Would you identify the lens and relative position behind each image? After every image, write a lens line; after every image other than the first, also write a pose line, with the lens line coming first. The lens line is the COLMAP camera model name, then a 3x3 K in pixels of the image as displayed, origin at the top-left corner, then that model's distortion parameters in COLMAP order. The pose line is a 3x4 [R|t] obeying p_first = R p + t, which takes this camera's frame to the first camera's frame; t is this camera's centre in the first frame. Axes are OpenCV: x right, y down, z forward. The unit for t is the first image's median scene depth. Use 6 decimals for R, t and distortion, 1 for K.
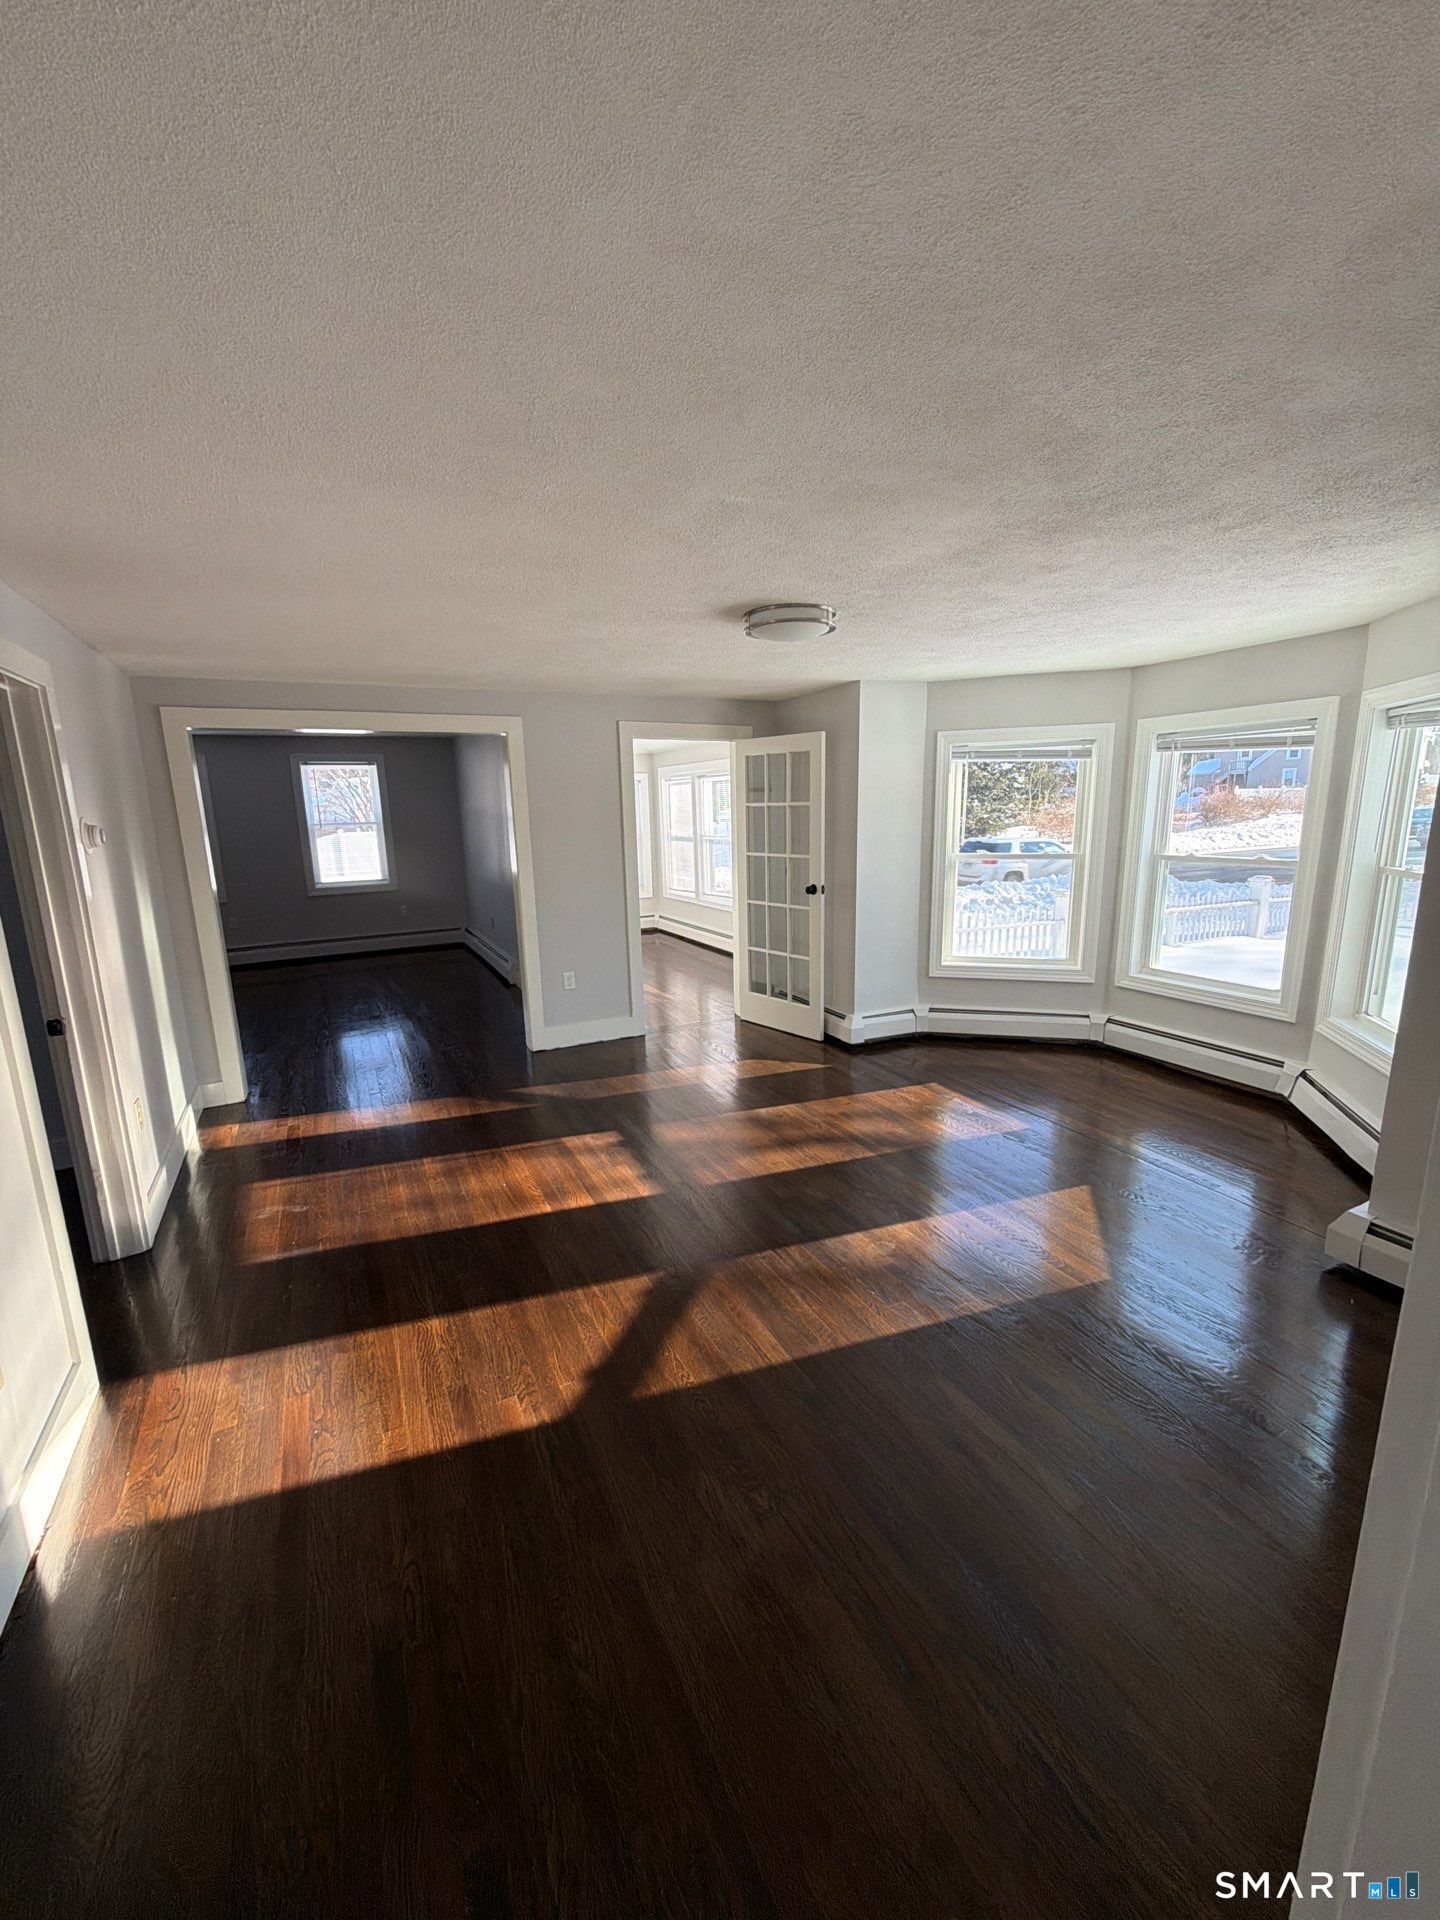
lens RADIAL K [[765.5, 0, 725.7], [0, 765.5, 964.9], [0, 0, 1]] dist [0.001759, 0.000327]
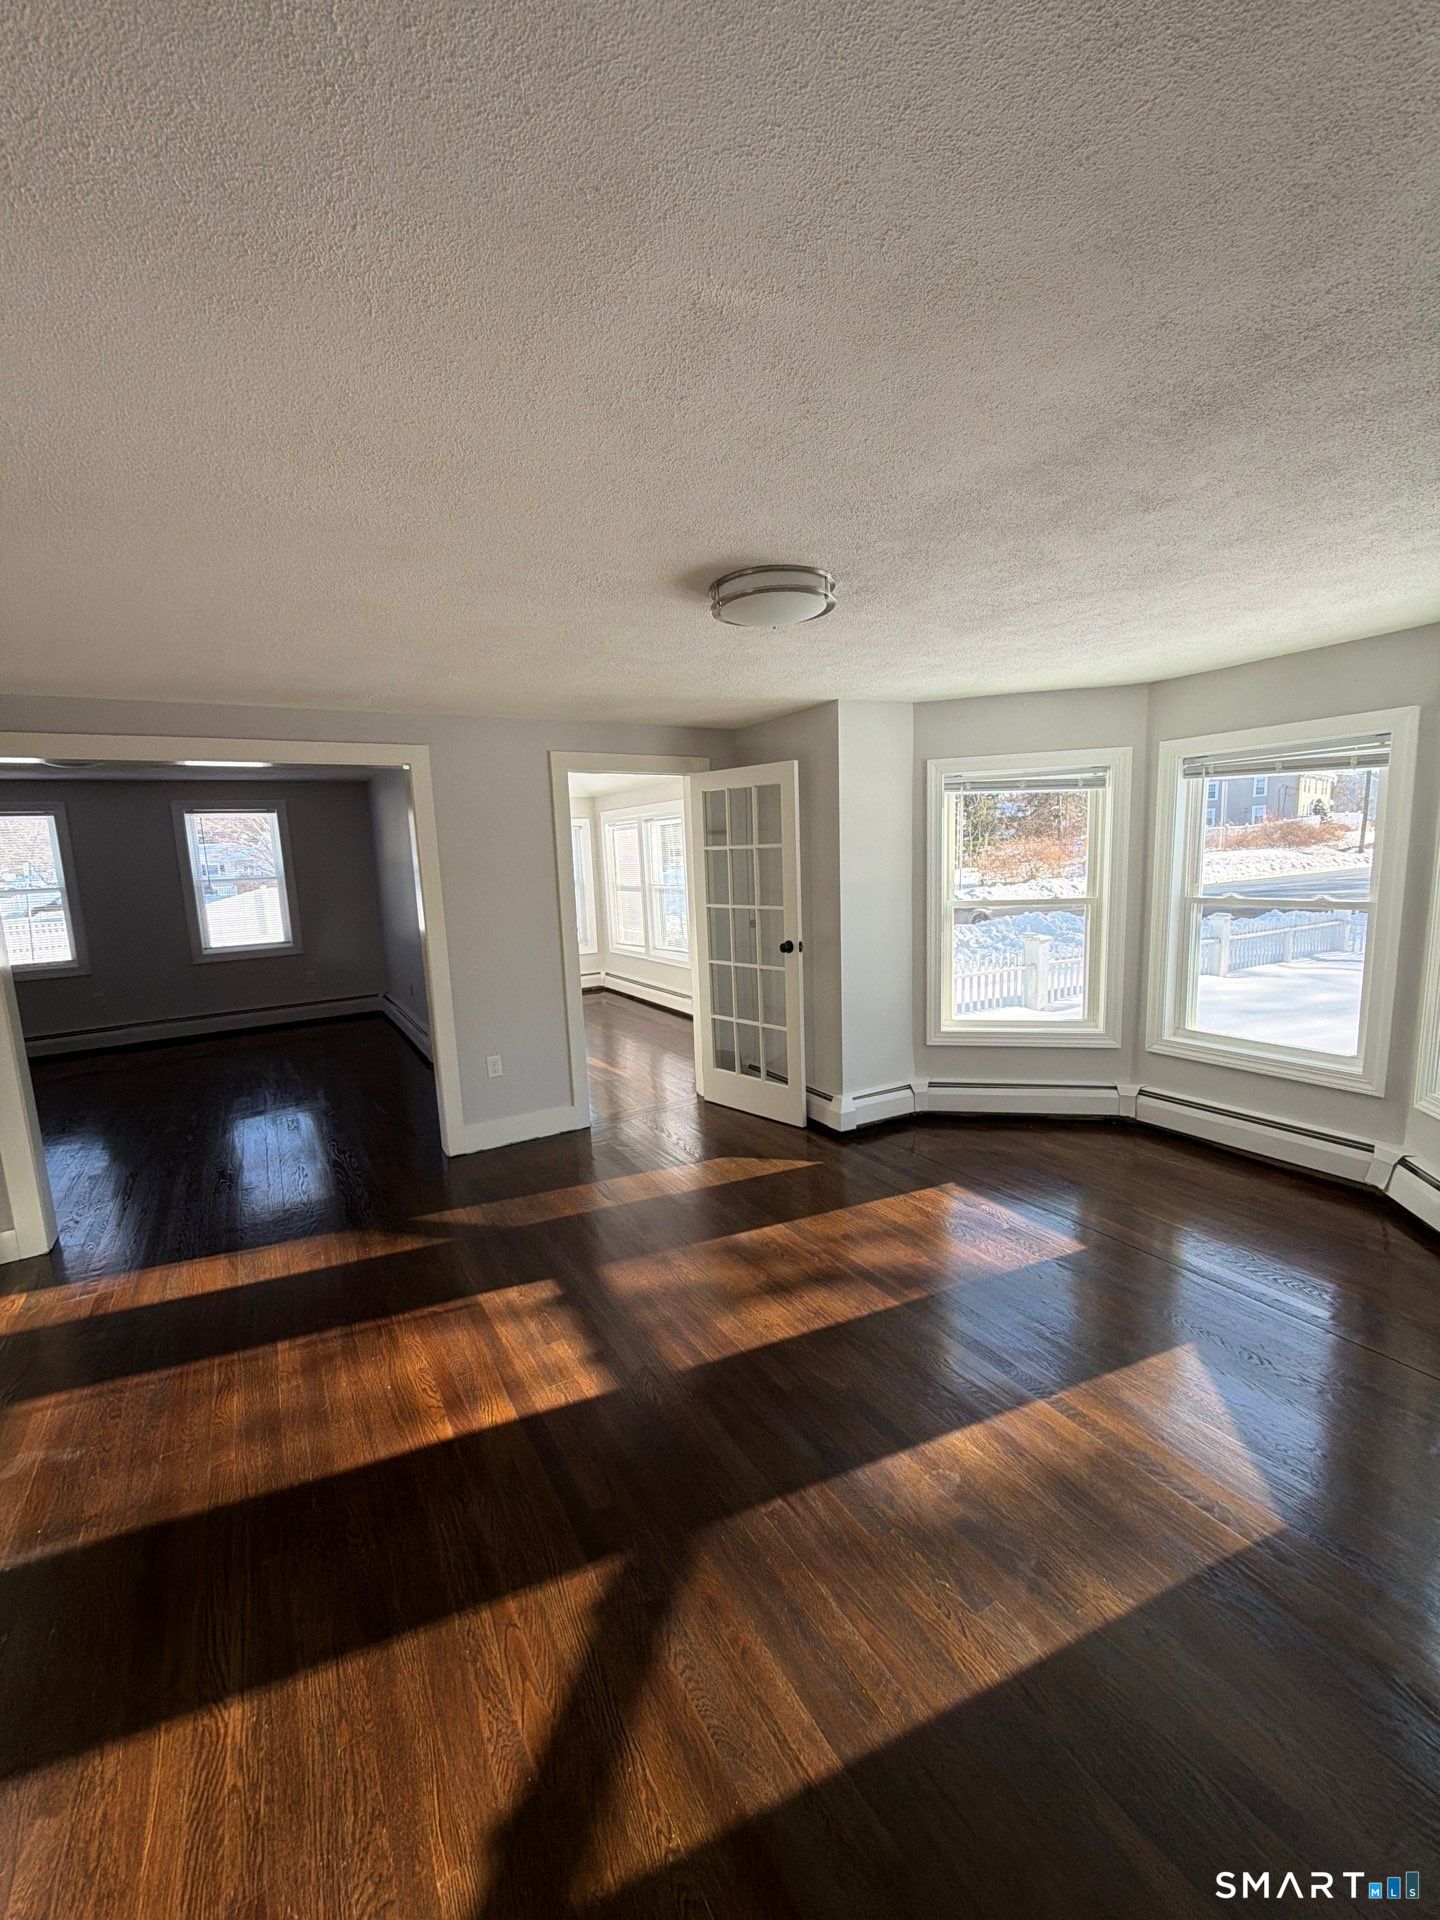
lens RADIAL K [[765.5, 0, 724.8], [0, 765.5, 965.4], [0, 0, 1]] dist [0.001759, 0.000327]
pose [[0.997367, -0.027307, 0.067188, -0.015450], [0.031233, 0.997822, -0.058107, -0.040223], [-0.065455, 0.060052, 0.996047, 0.216484]]
